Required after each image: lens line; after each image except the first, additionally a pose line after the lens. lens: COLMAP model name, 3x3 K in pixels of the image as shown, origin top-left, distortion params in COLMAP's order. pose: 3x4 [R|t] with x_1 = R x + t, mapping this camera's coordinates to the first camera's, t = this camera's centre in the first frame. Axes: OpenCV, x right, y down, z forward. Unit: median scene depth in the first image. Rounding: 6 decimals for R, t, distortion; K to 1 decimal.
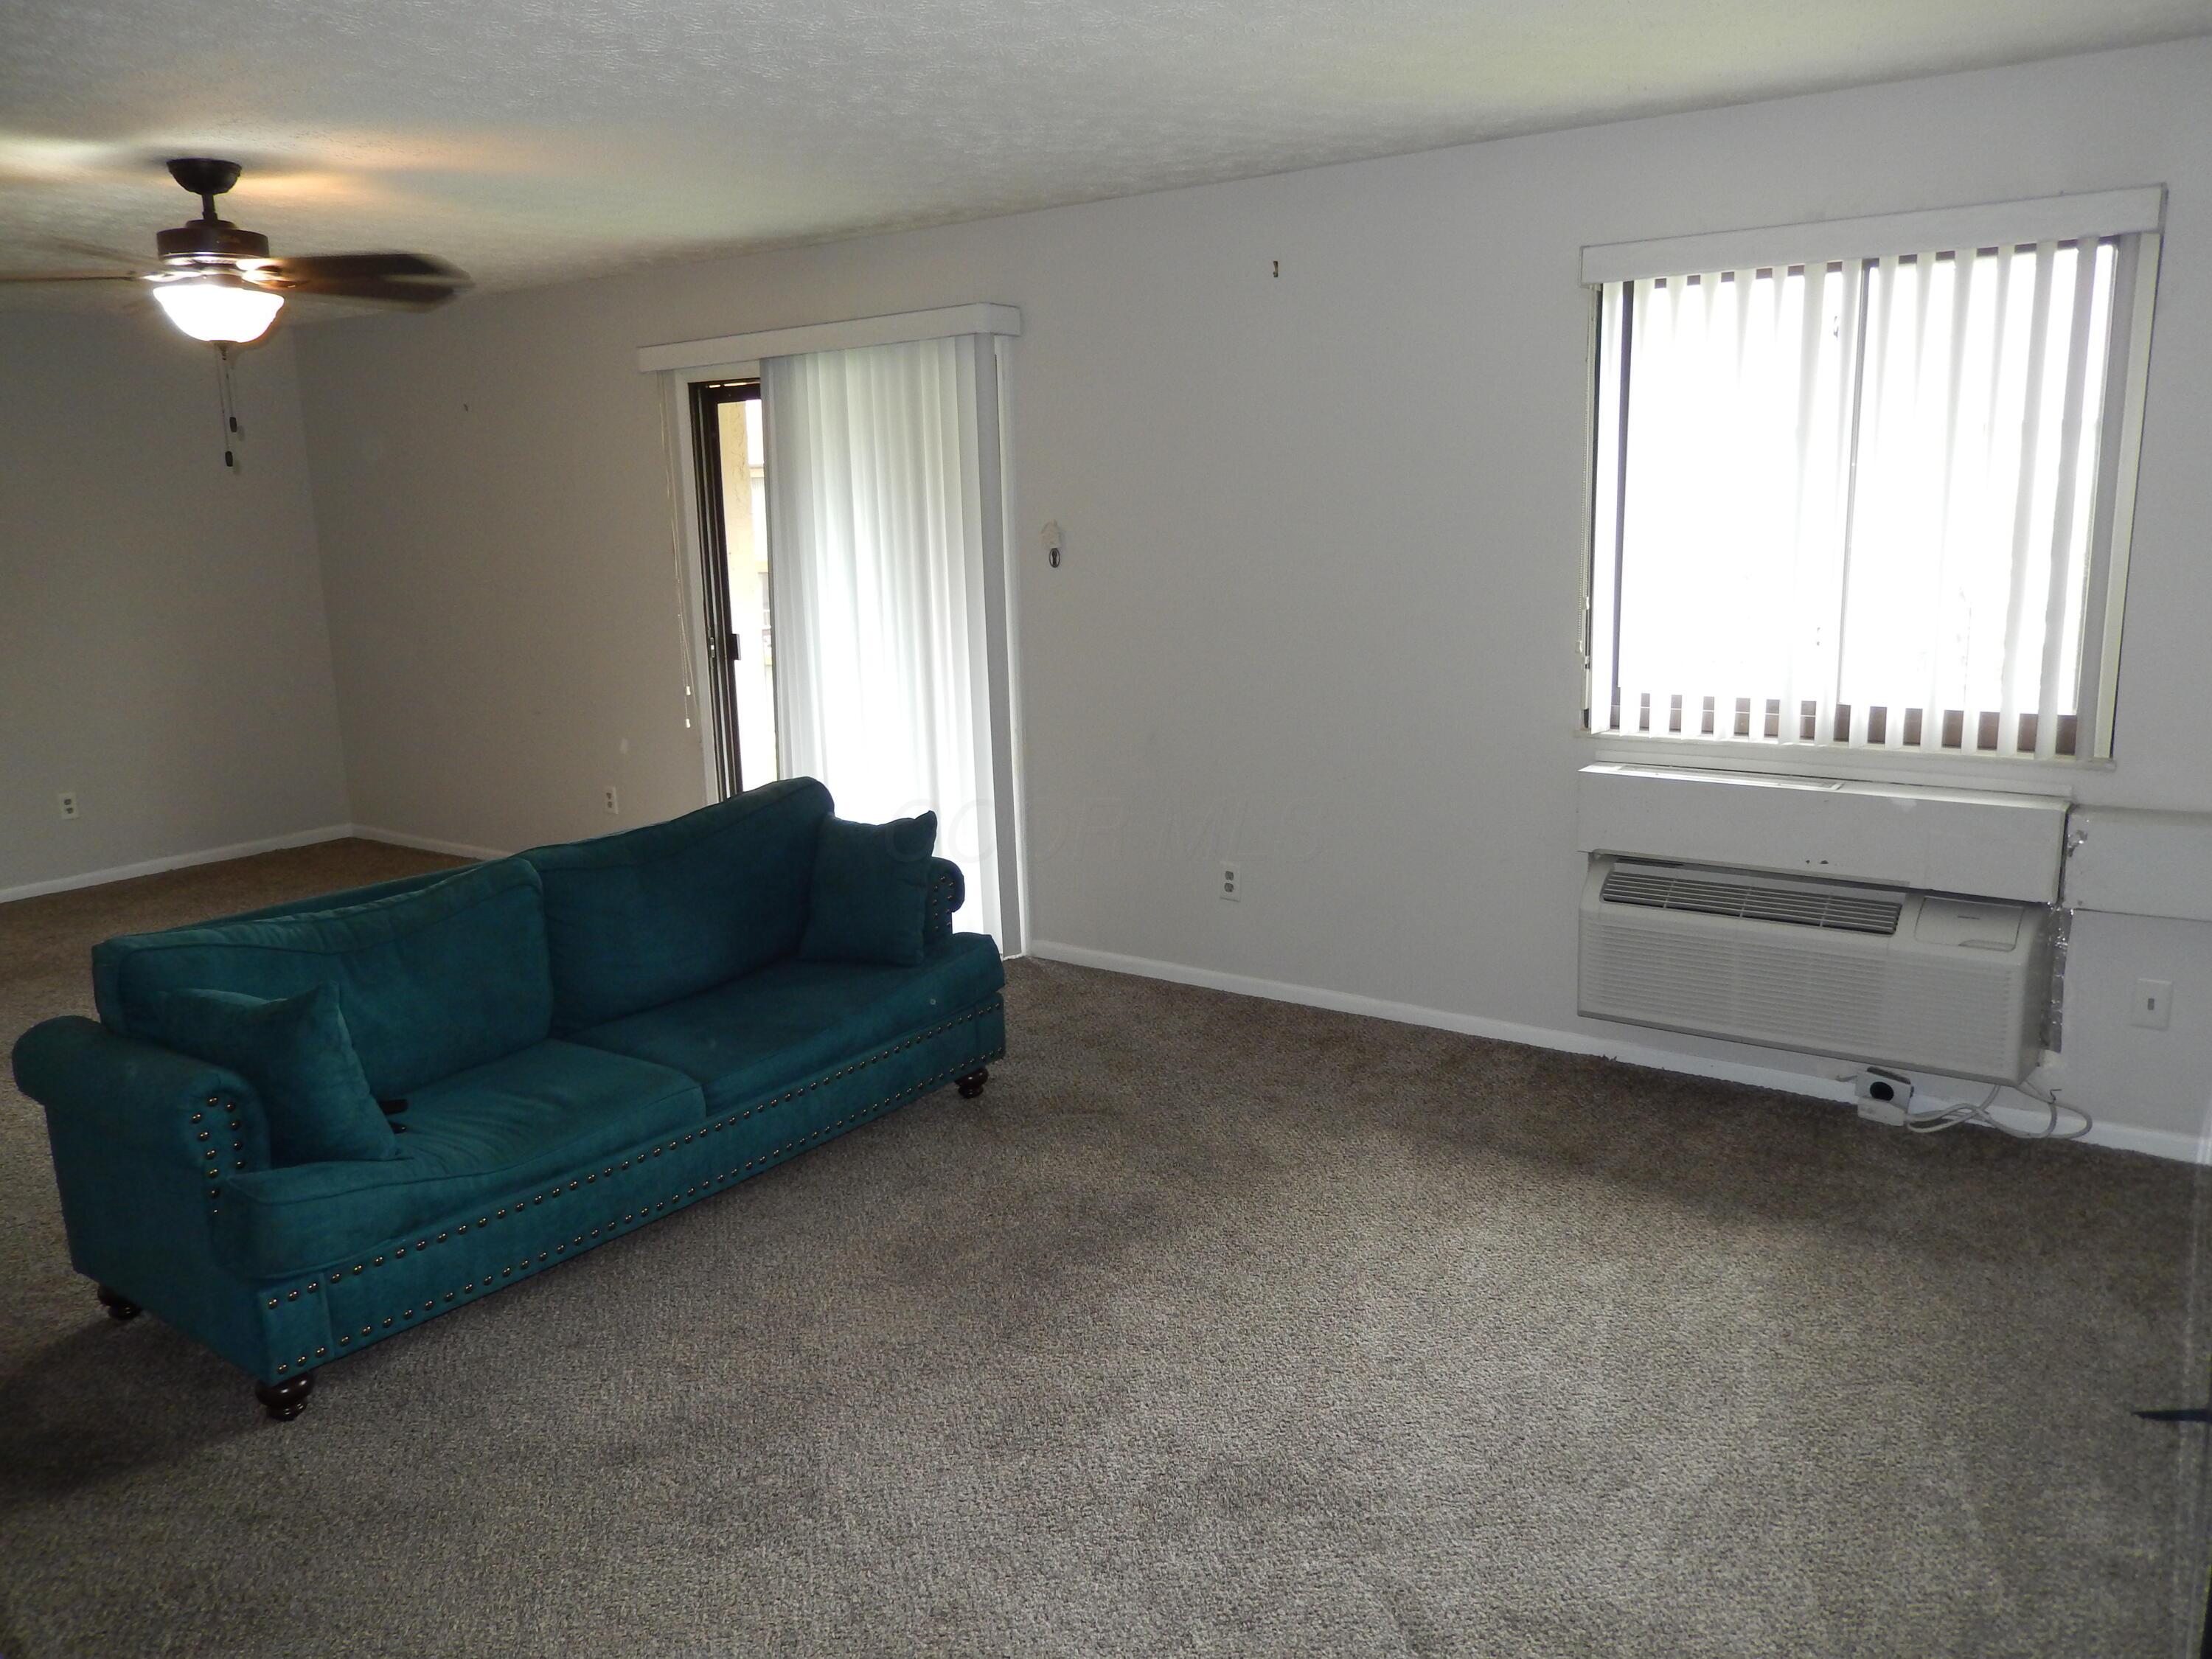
lens RADIAL K [[1638.5, 0, 1104.3], [0, 1638.5, 829.4], [0, 0, 1]] dist [-0.019105, -0.009038]
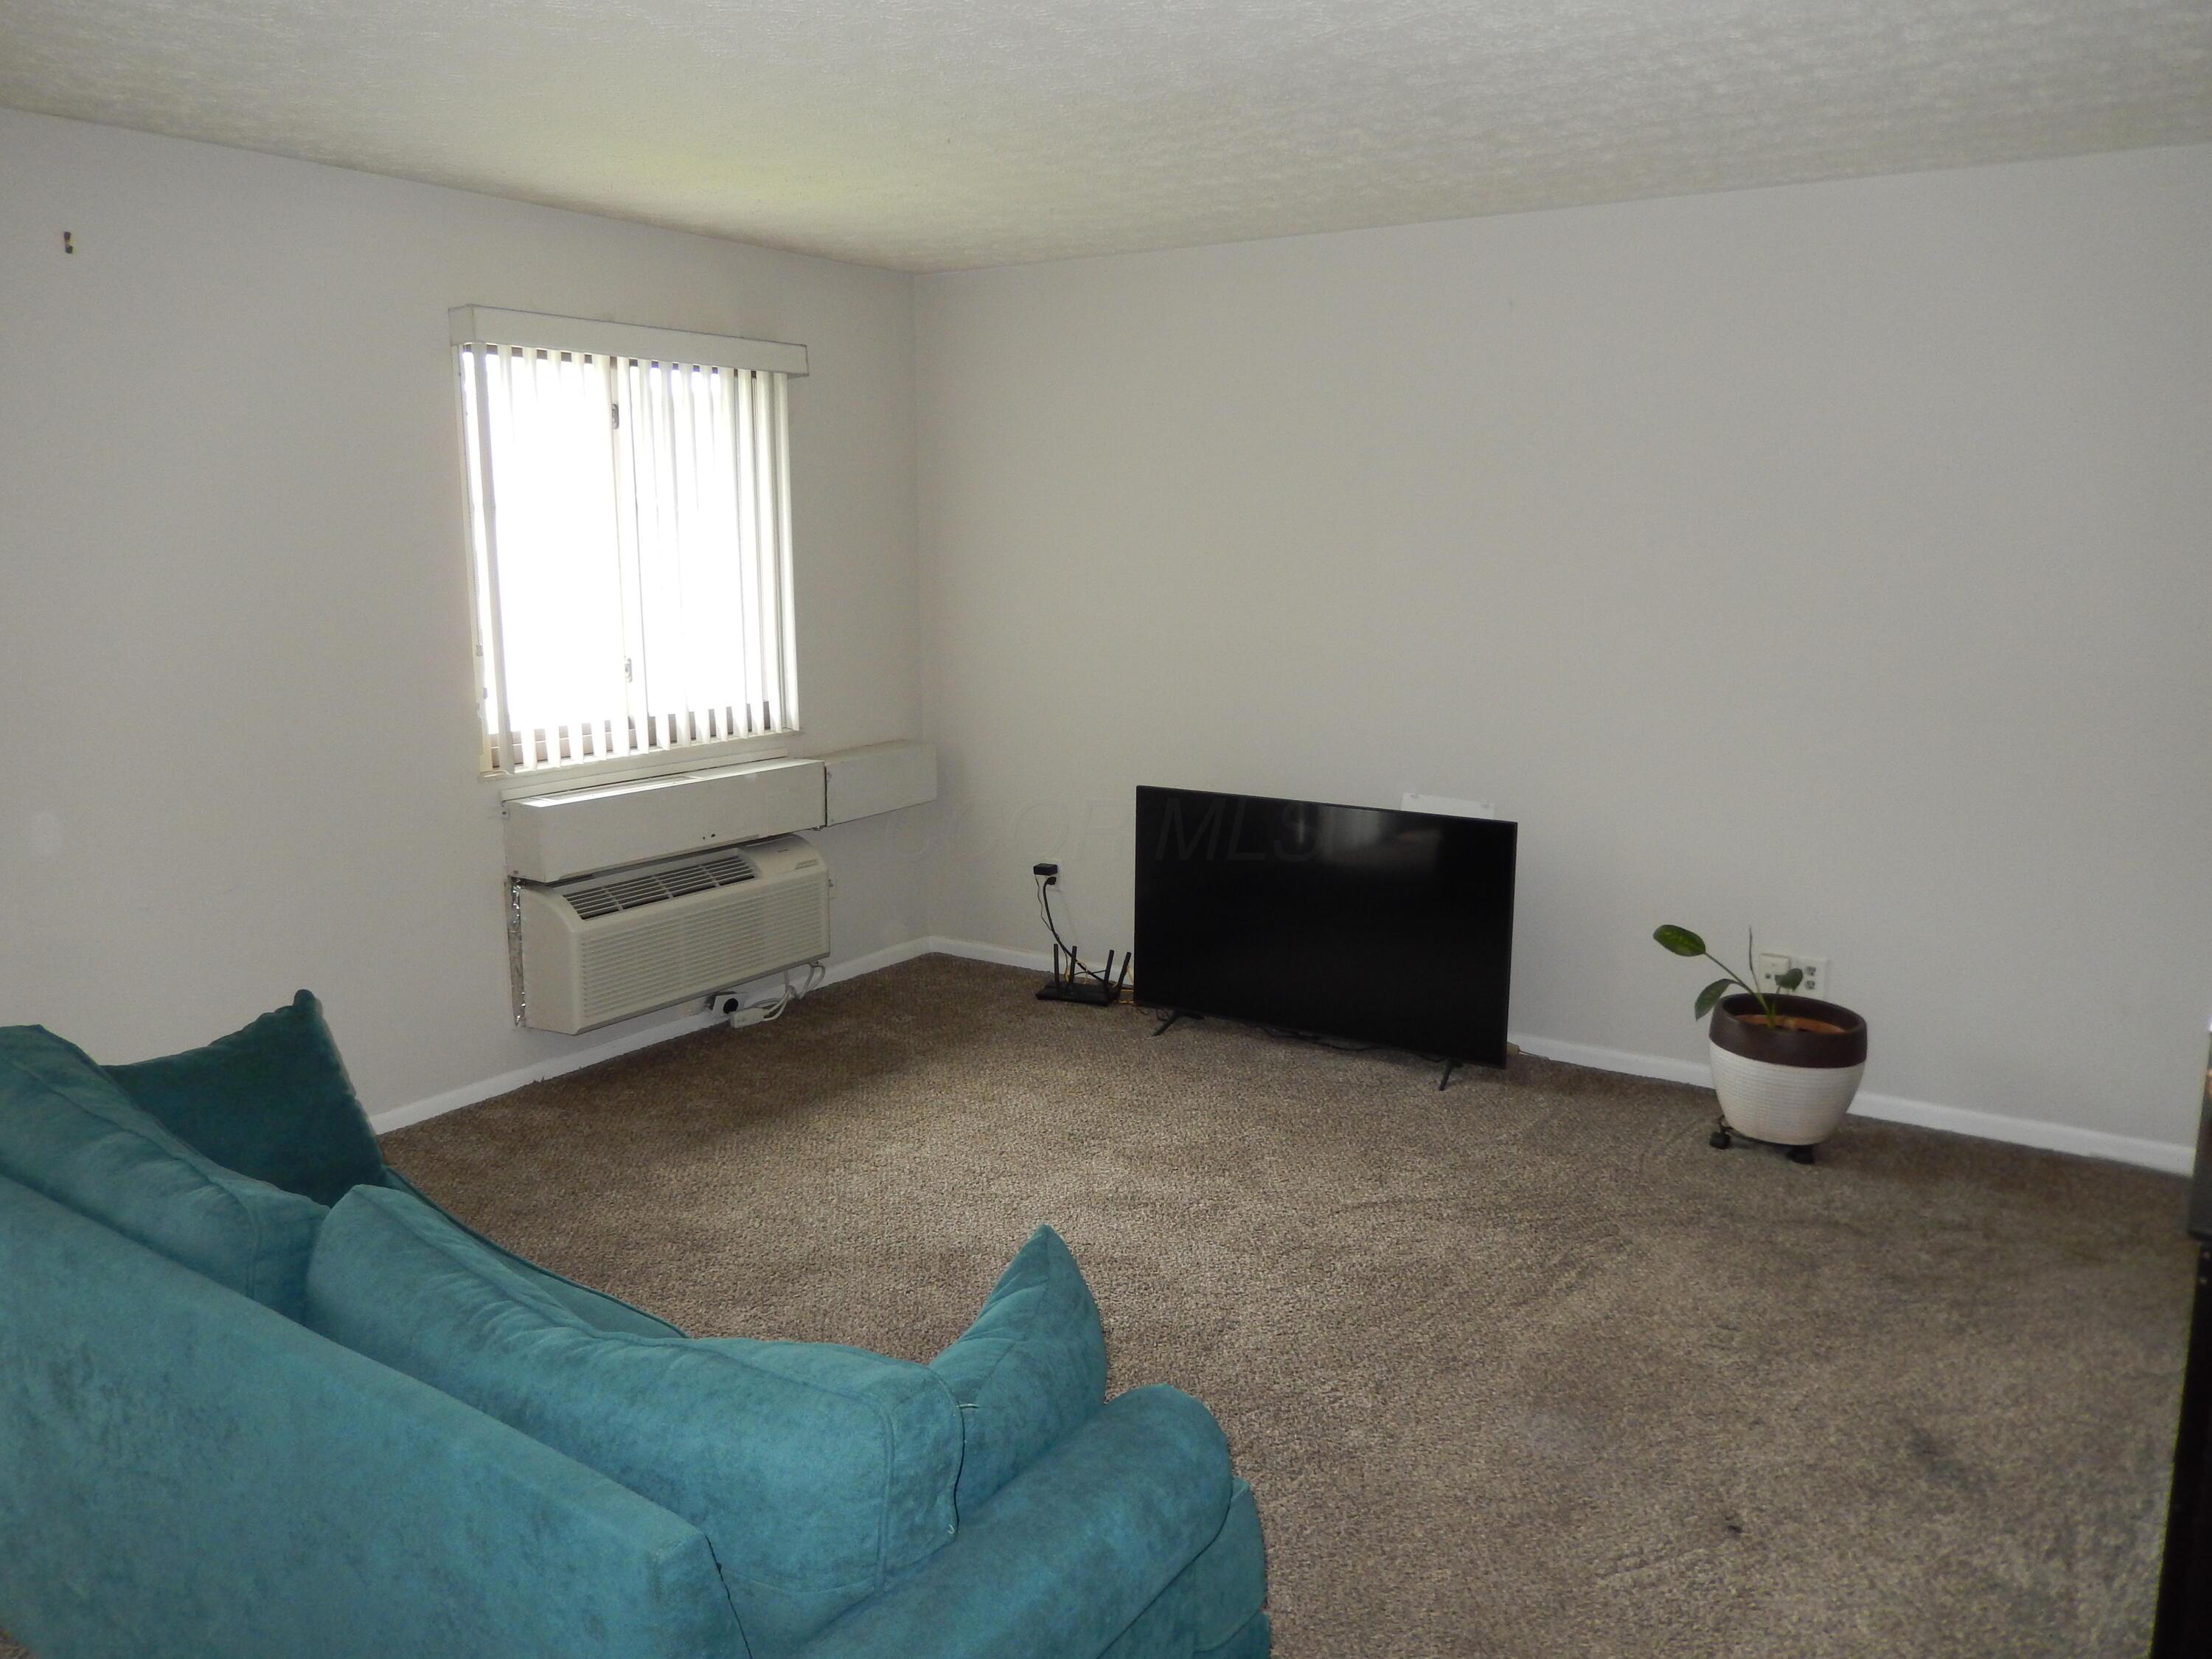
lens RADIAL K [[1638.5, 0, 1104.3], [0, 1638.5, 829.4], [0, 0, 1]] dist [-0.019105, -0.009038]
pose [[-0.028887, -0.152395, 0.987897, -0.797186], [0.205262, 0.966344, 0.155072, -0.115744], [-0.978281, 0.207258, 0.003366, 0.679862]]
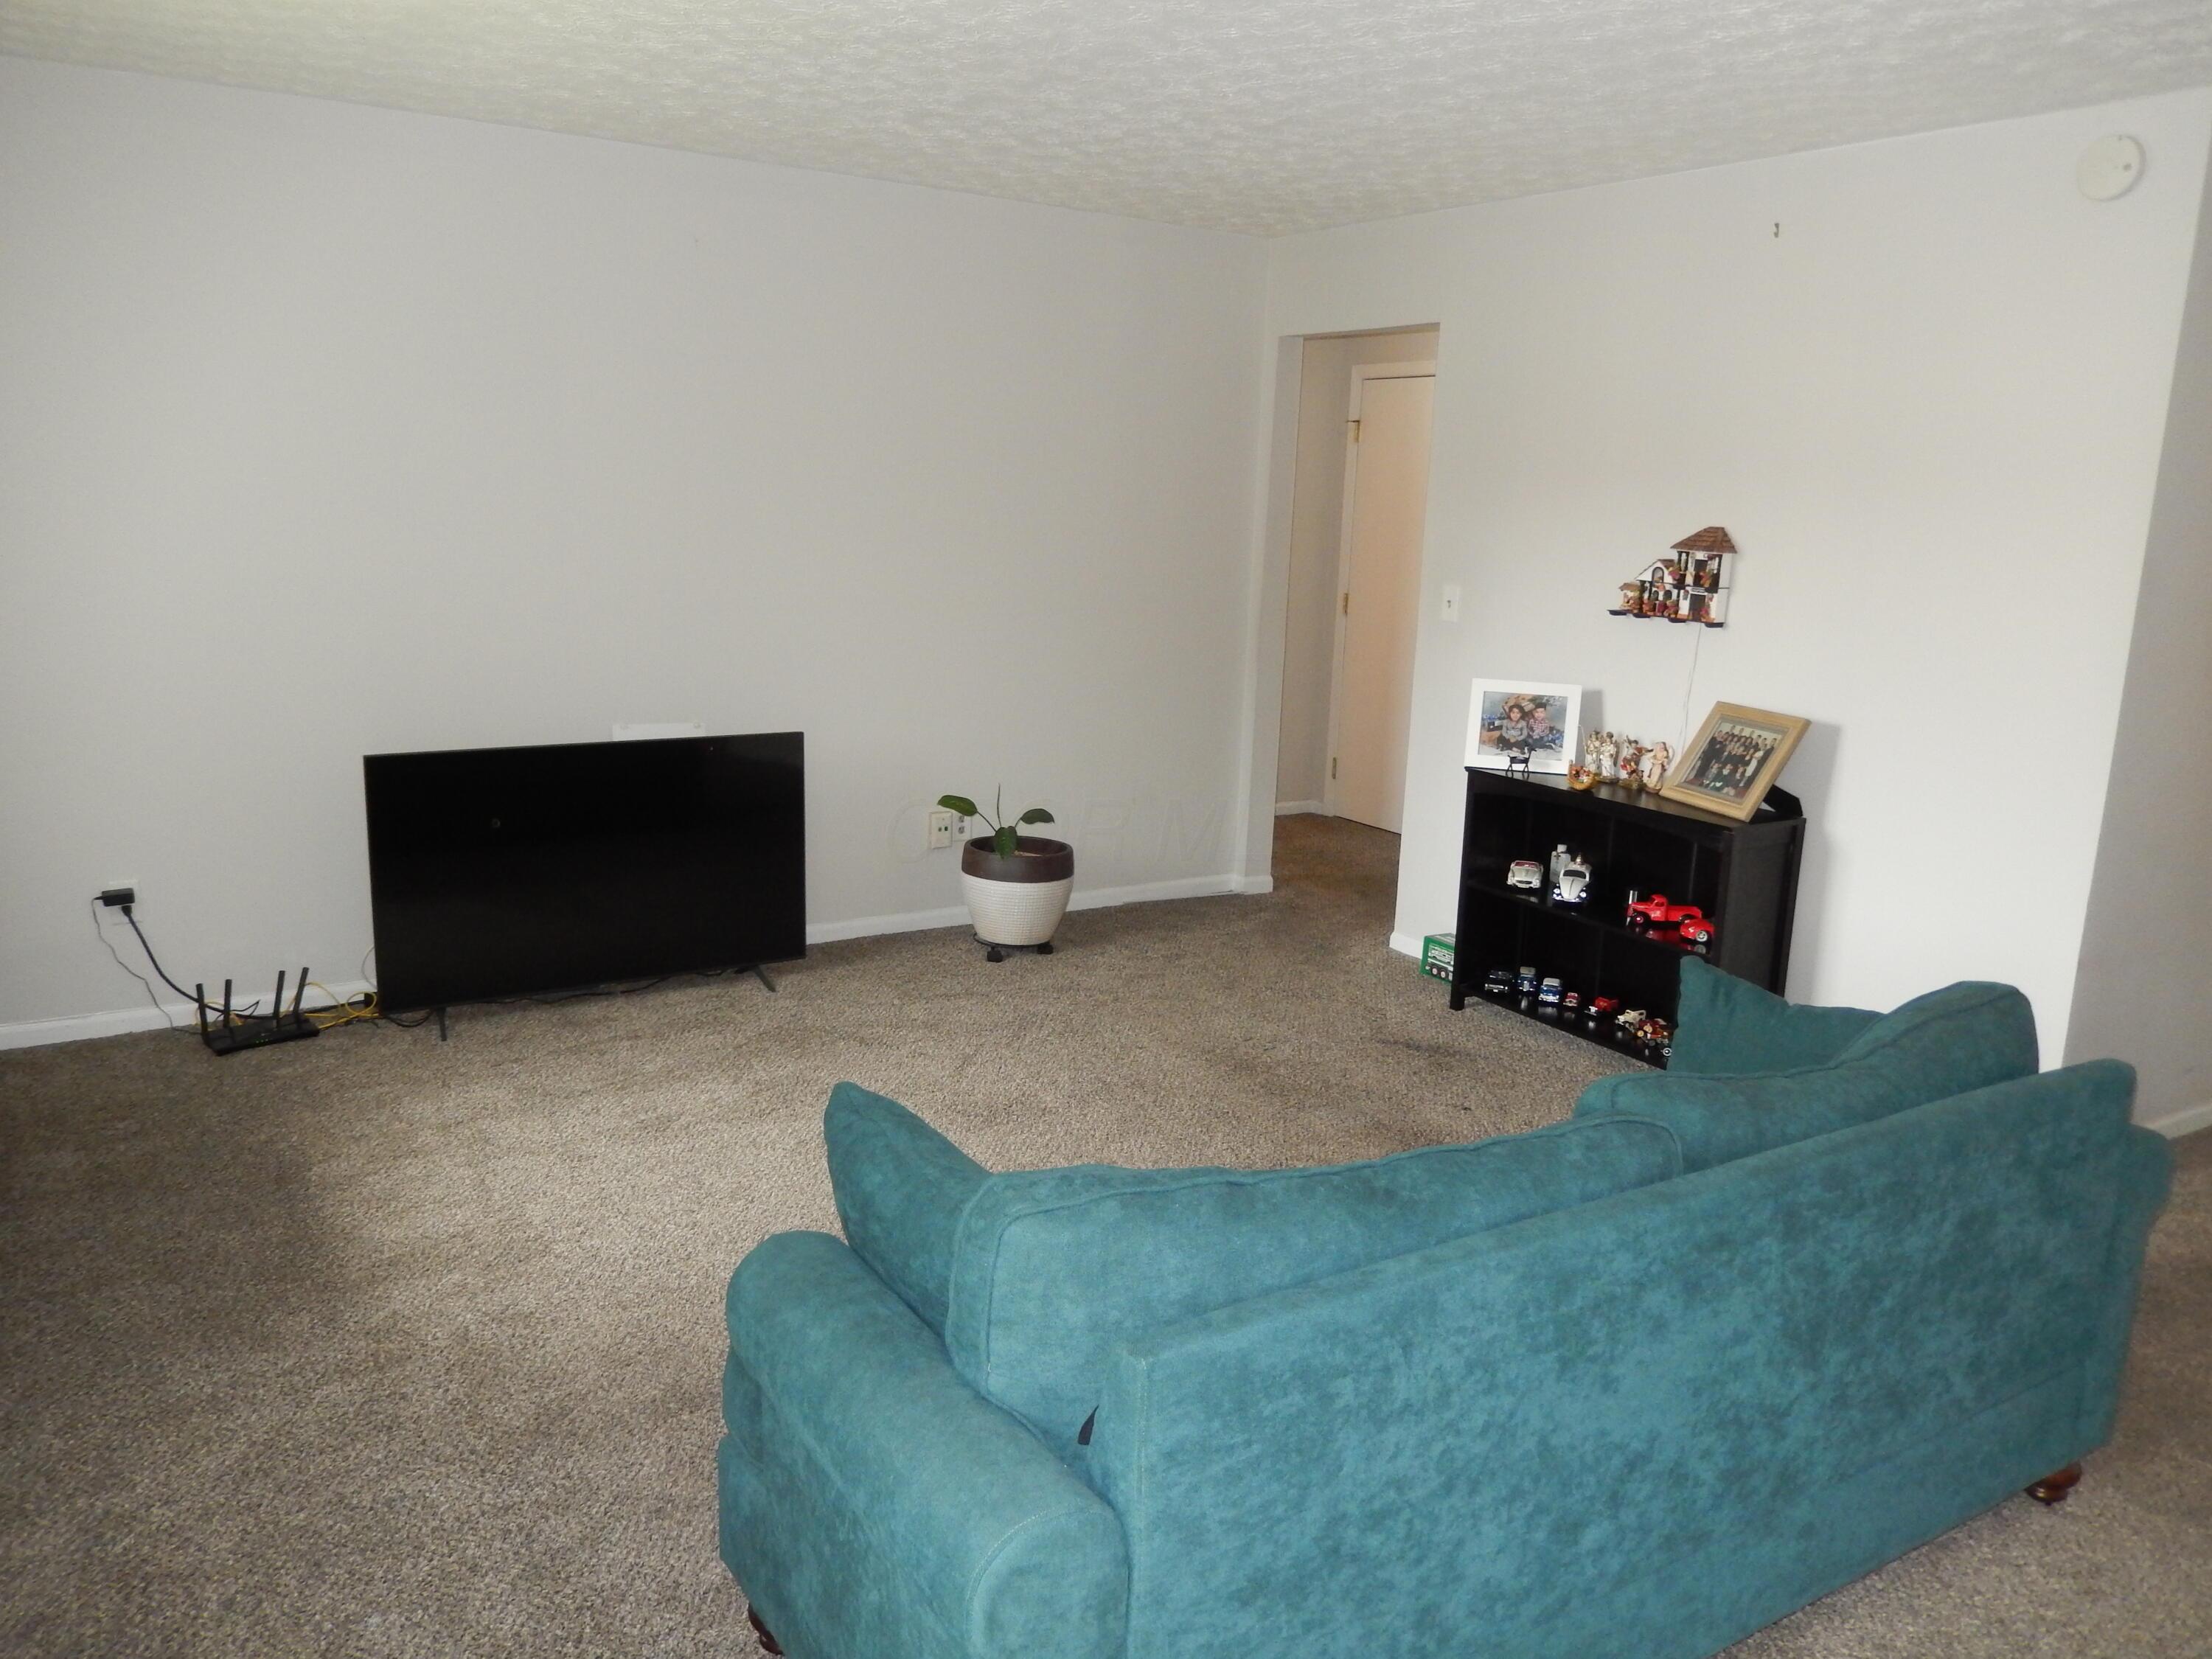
lens RADIAL K [[1638.5, 0, 1104.3], [0, 1638.5, 829.4], [0, 0, 1]] dist [-0.019105, -0.009038]
pose [[-0.932463, -0.079580, 0.352392, -0.348411], [0.062800, 0.924879, 0.375039, -0.268423], [-0.355766, 0.371840, -0.857418, 1.409887]]
